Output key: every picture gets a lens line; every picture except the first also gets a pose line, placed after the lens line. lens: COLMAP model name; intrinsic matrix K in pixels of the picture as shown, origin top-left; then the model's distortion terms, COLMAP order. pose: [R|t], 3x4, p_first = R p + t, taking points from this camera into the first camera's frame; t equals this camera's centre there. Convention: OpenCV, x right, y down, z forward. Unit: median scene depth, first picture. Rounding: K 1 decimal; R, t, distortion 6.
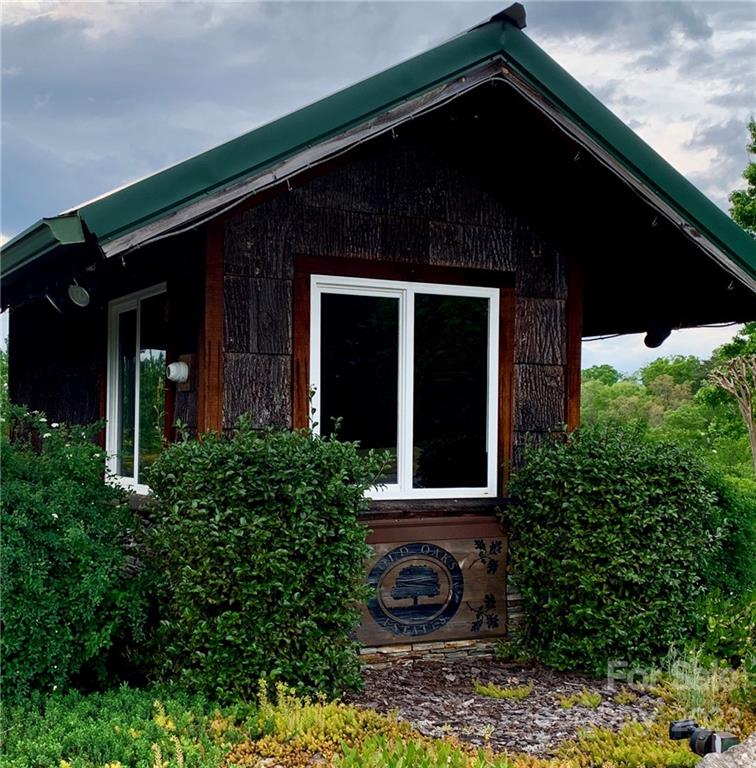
lens RADIAL K [[1116.2, 0, 382.9], [0, 1116.2, 439.7], [0, 0, 1]] dist [0.054914, 0.000000]
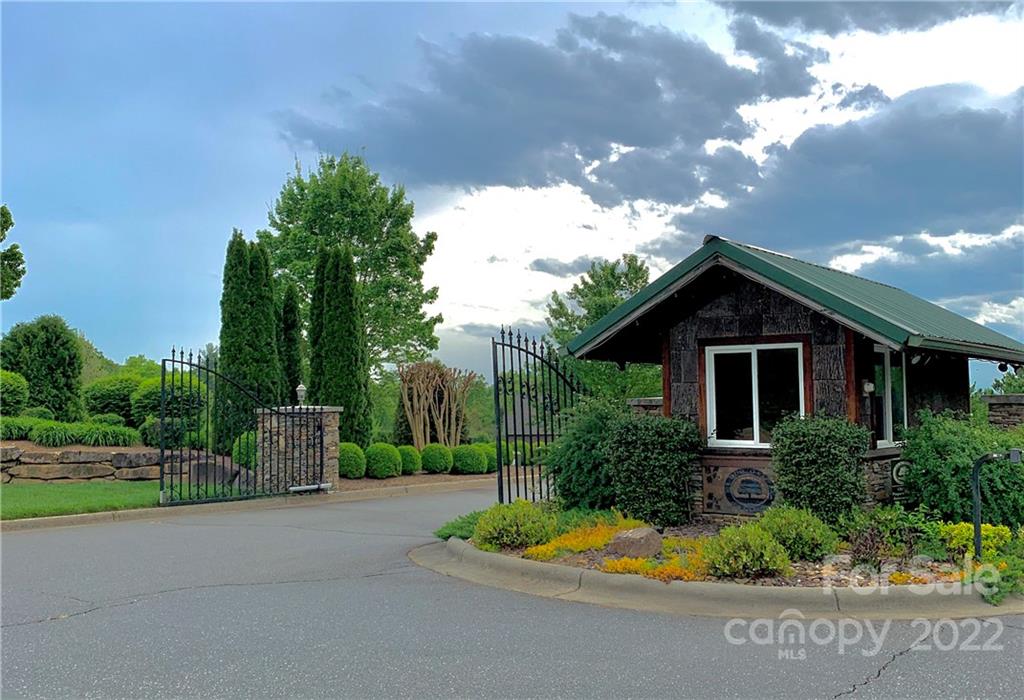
lens RADIAL K [[1008.4, 0, 515.0], [0, 1008.4, 346.8], [0, 0, 1]] dist [0.013471, 0.000000]
pose [[0.440886, -0.059228, -0.895607, 1.538100], [-0.001553, 0.997769, -0.066749, -0.009092], [0.897562, 0.030820, 0.439810, -0.244445]]
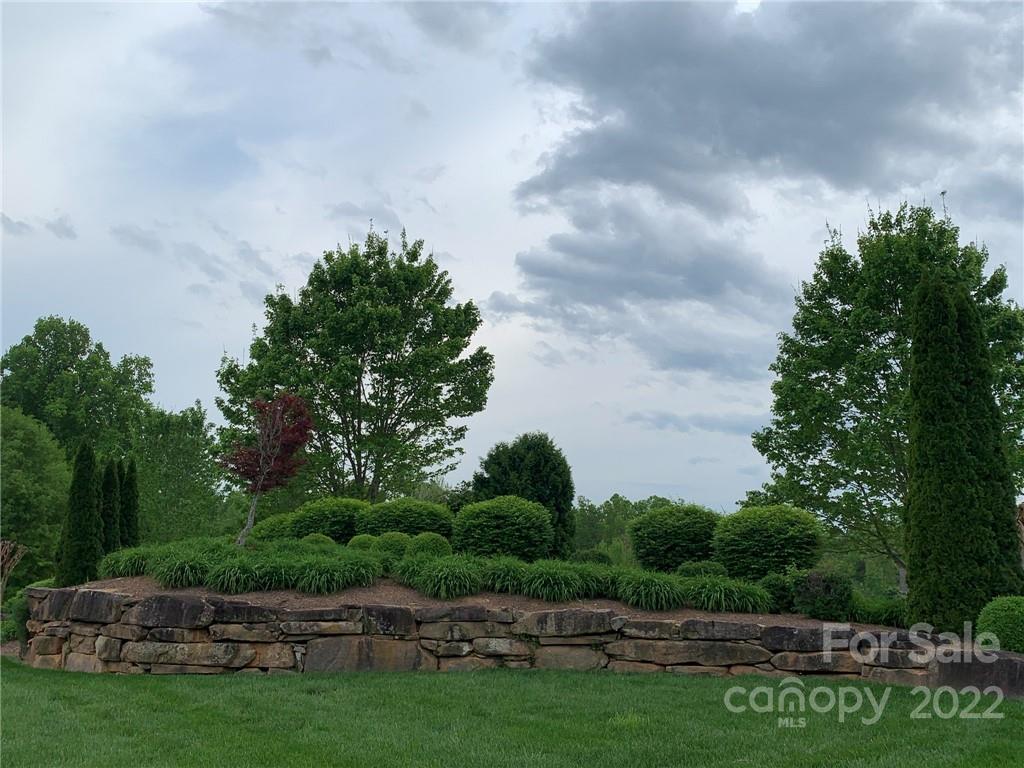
lens RADIAL K [[1029.2, 0, 510.5], [0, 1029.2, 384.8], [0, 0, 1]] dist [0.079125, 0.000000]
pose [[0.156175, -0.162617, -0.974251, -0.177973], [-0.013236, 0.985921, -0.166687, -0.004751], [0.987641, 0.038927, 0.151824, -0.896590]]
